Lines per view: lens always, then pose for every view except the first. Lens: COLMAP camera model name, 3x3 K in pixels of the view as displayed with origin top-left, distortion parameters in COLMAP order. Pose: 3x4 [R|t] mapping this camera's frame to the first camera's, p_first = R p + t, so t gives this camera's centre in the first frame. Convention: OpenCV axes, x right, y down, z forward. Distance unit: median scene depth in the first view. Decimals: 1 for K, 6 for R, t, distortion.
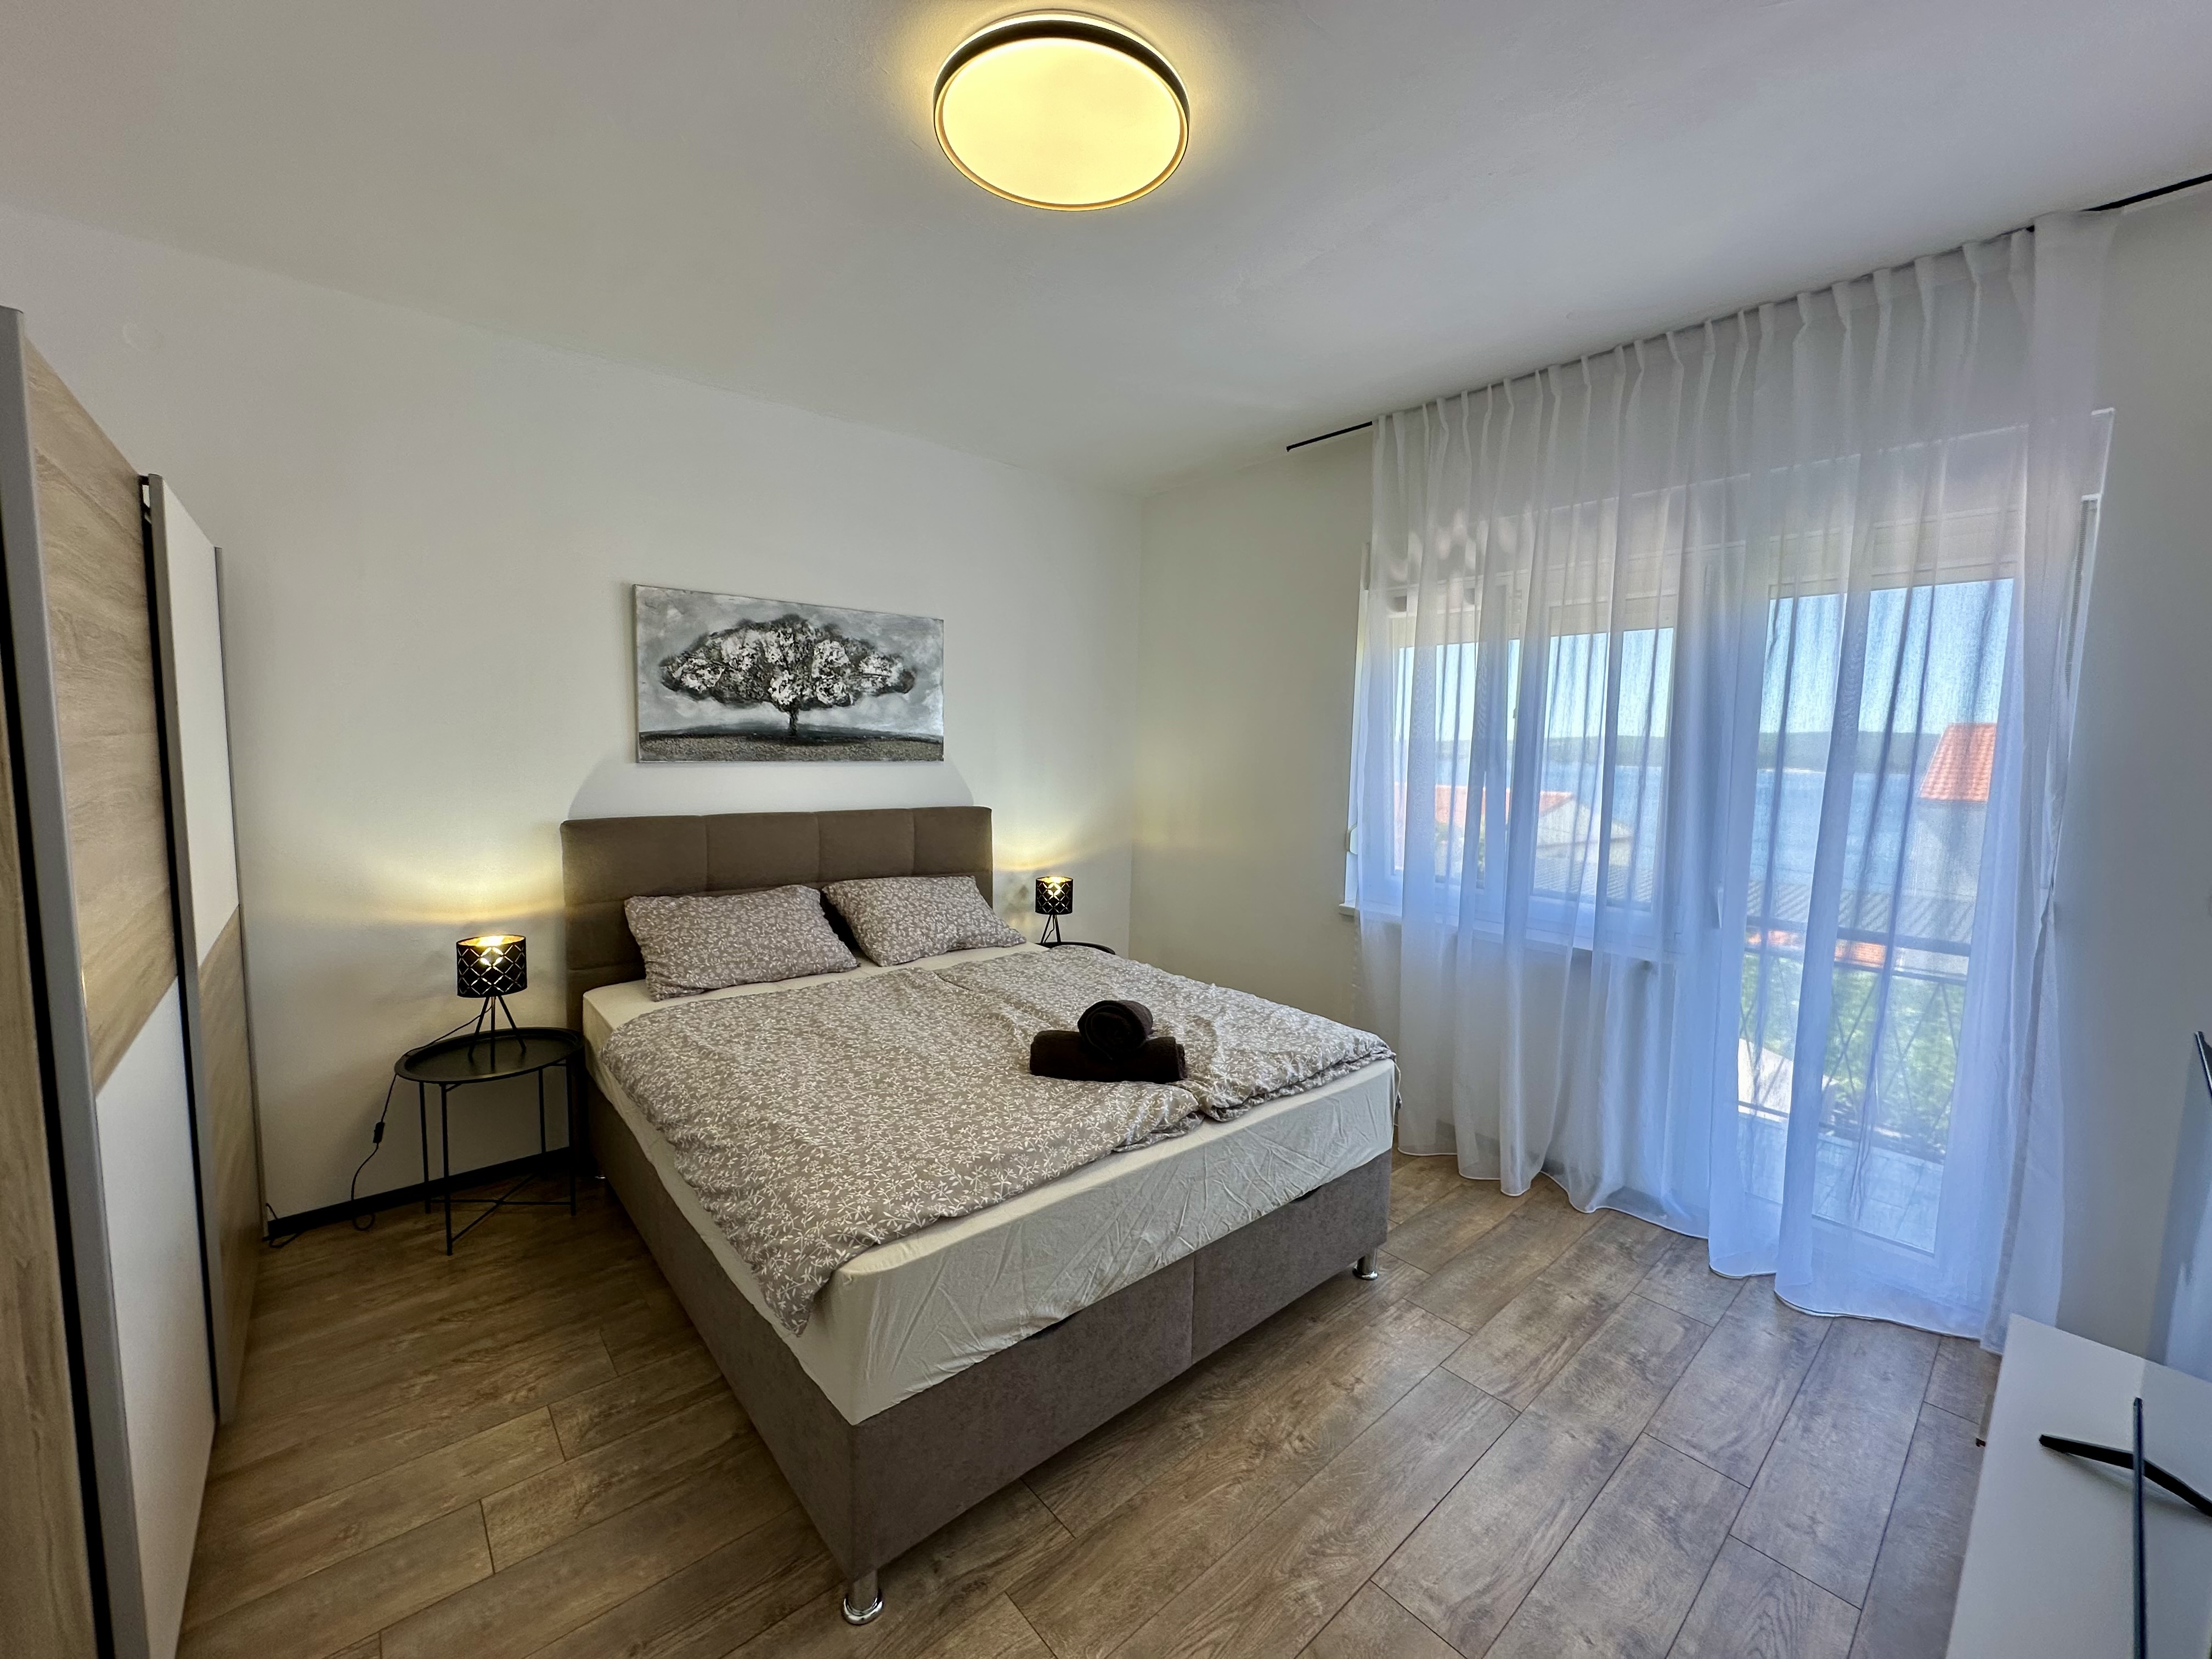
lens RADIAL K [[884.2, 0, 1105.0], [0, 884.2, 825.4], [0, 0, 1]] dist [-0.002827, 0.000907]
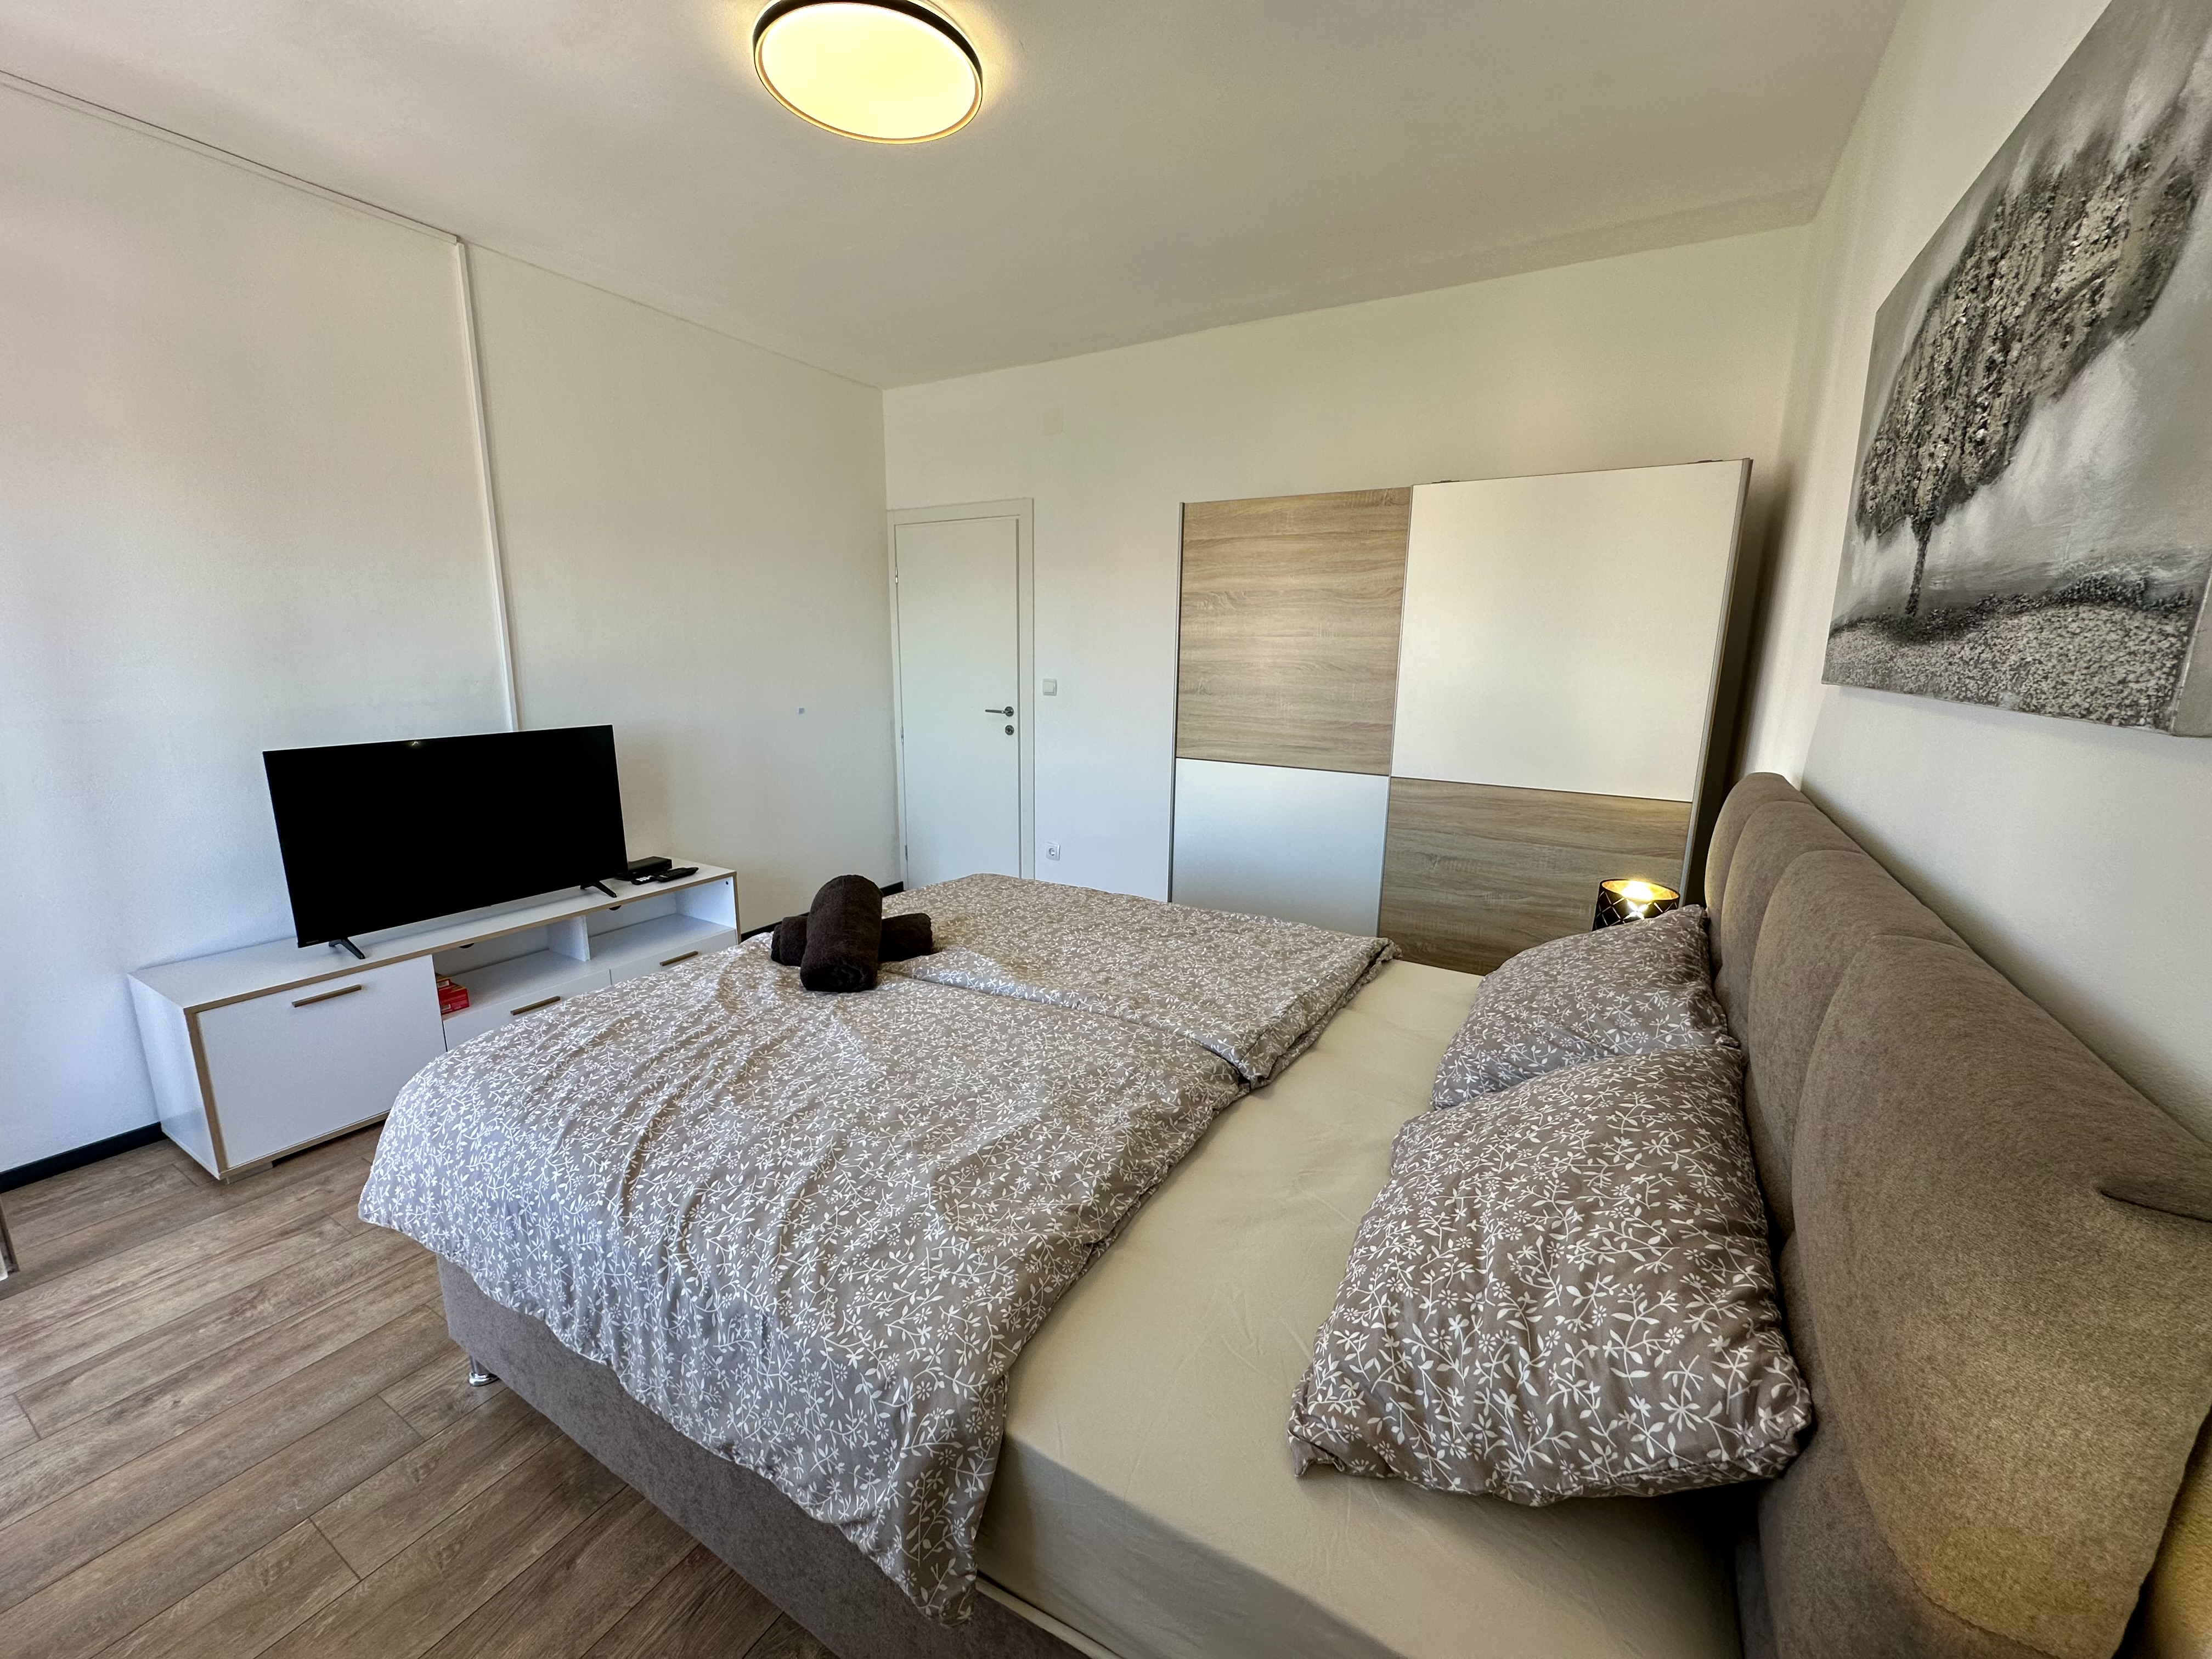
lens RADIAL K [[884.4, 0, 1103.9], [0, 884.4, 824.3], [0, 0, 1]] dist [-0.002155, 0.000655]
pose [[-0.948533, 0.031918, -0.315066, 0.034780], [-0.061193, 0.957683, 0.281245, -0.118948], [0.310710, 0.286050, -0.906441, 1.452126]]
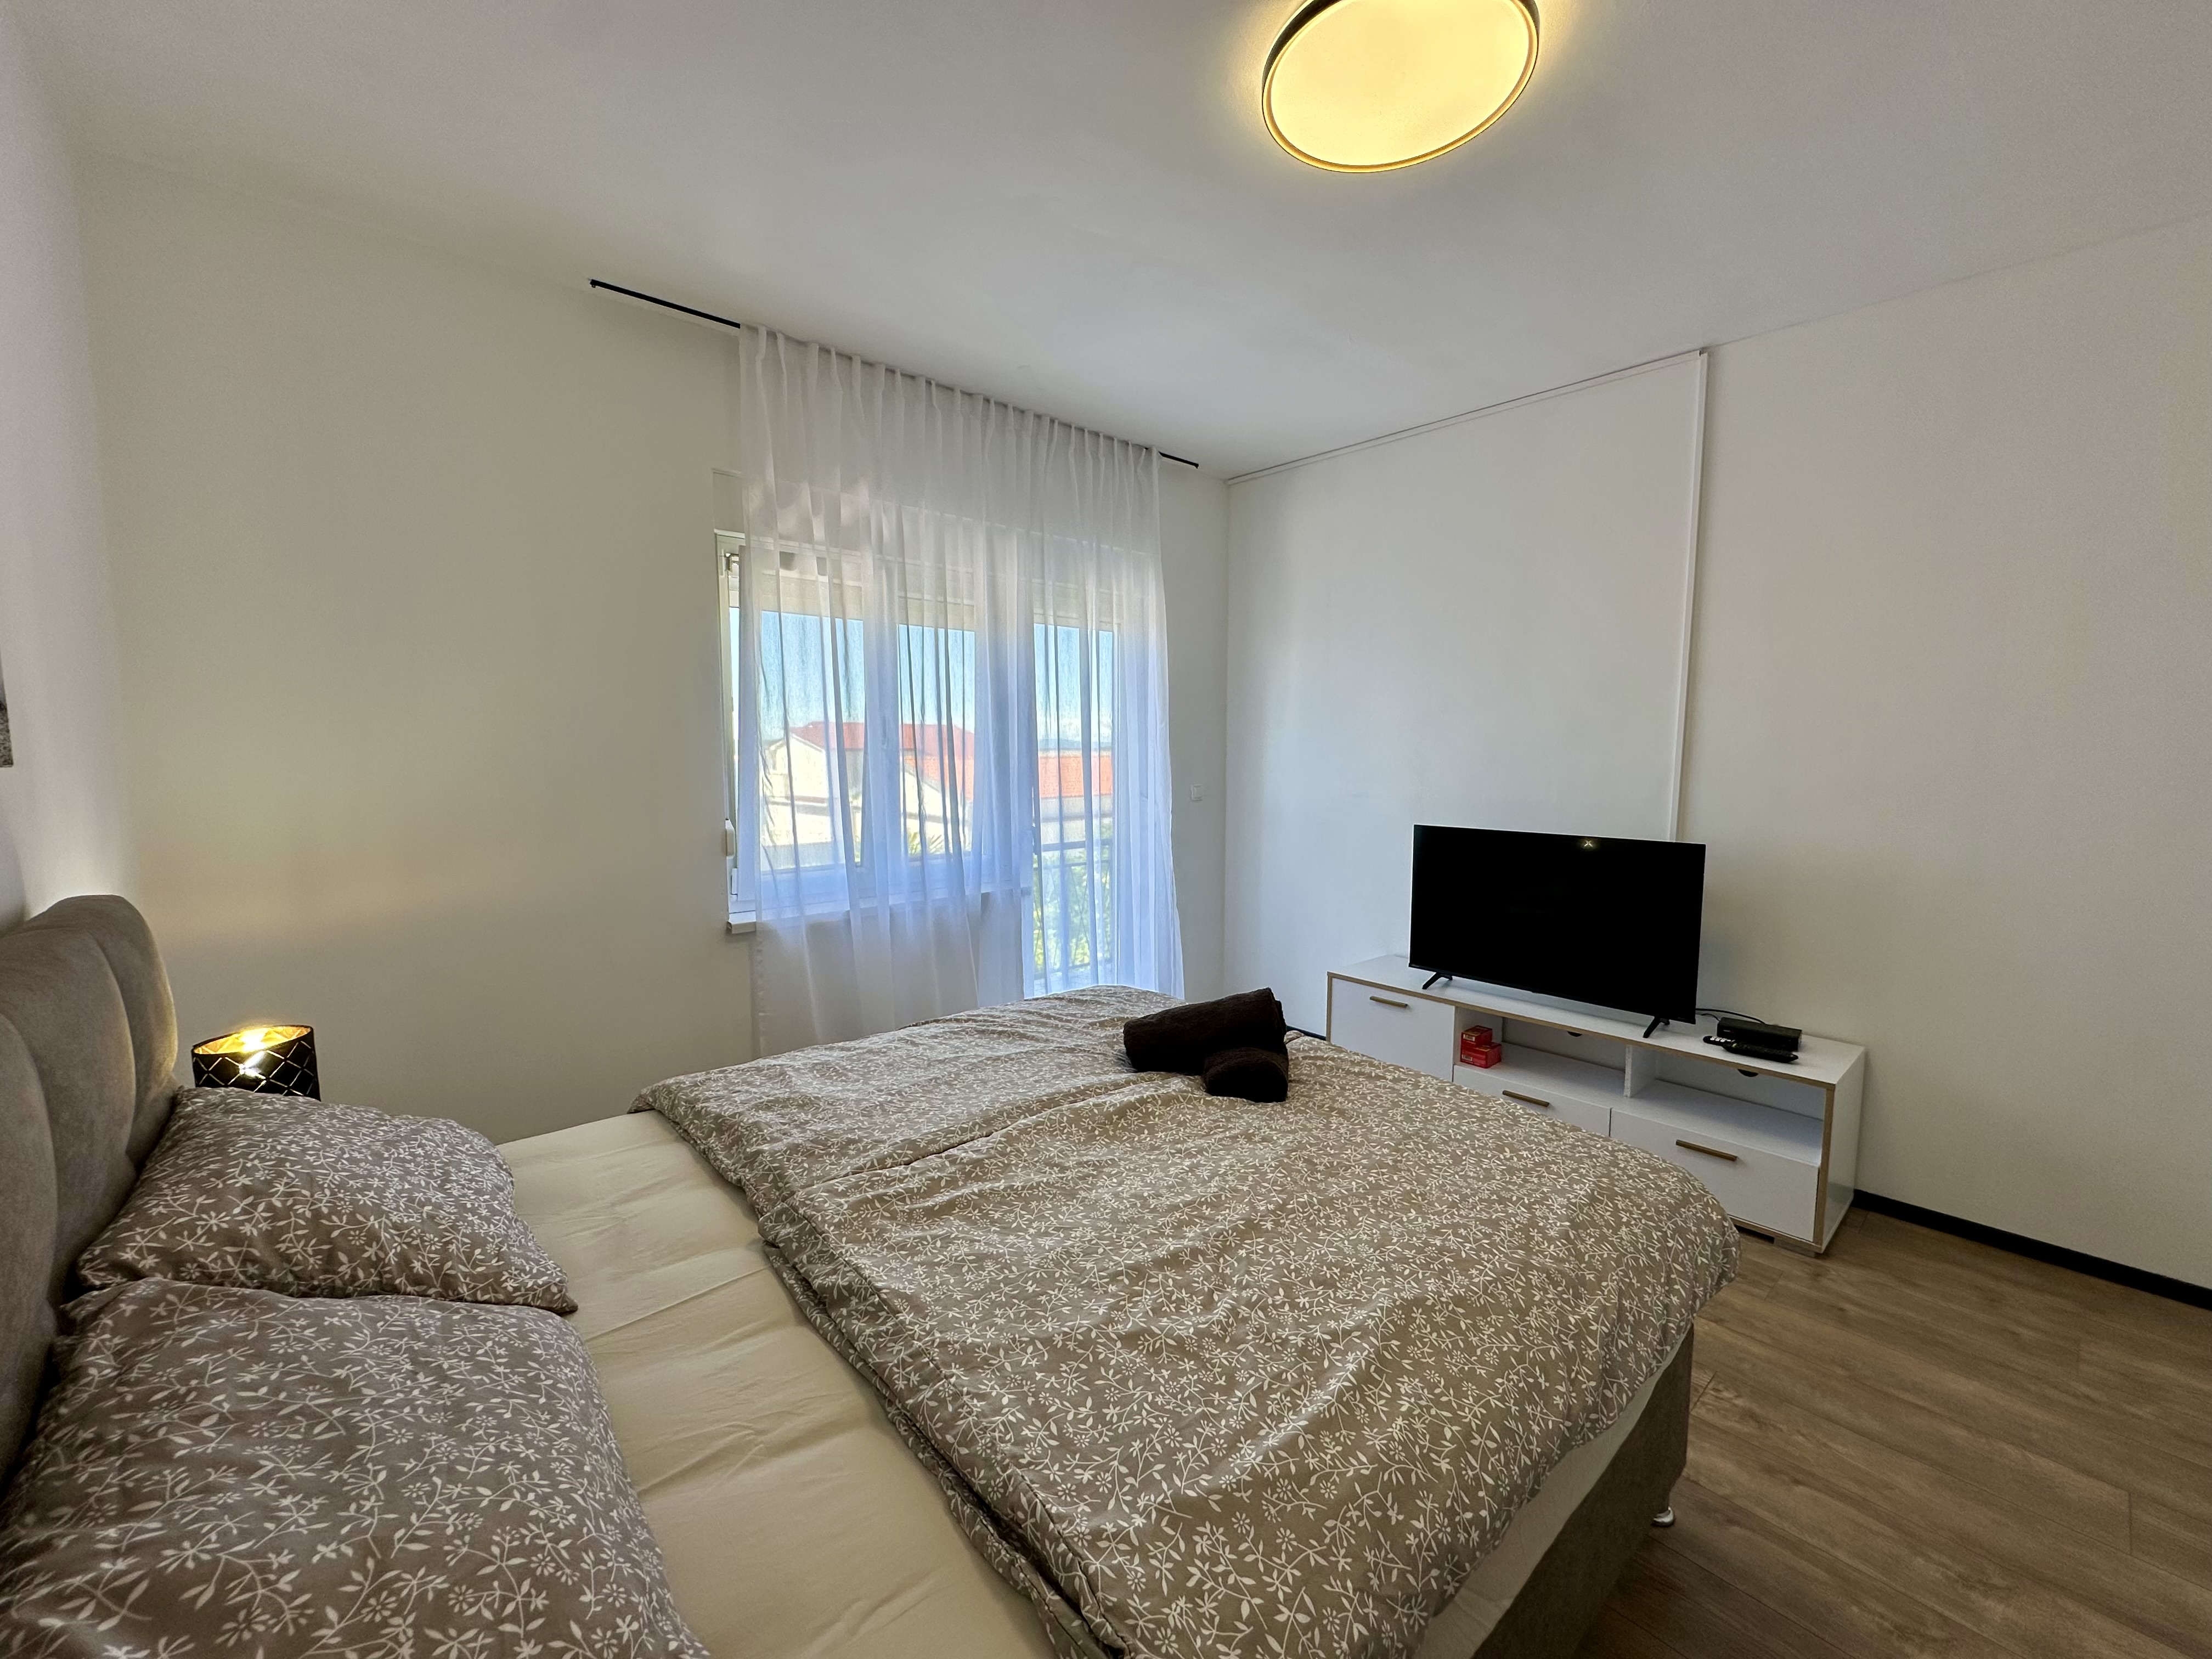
lens RADIAL K [[884.4, 0, 1103.9], [0, 884.4, 824.3], [0, 0, 1]] dist [-0.002155, 0.000655]
pose [[-0.003731, -0.108149, 0.994128, -0.662182], [0.092961, 0.989792, 0.108026, -0.068573], [-0.995663, 0.092818, 0.006361, 0.834573]]
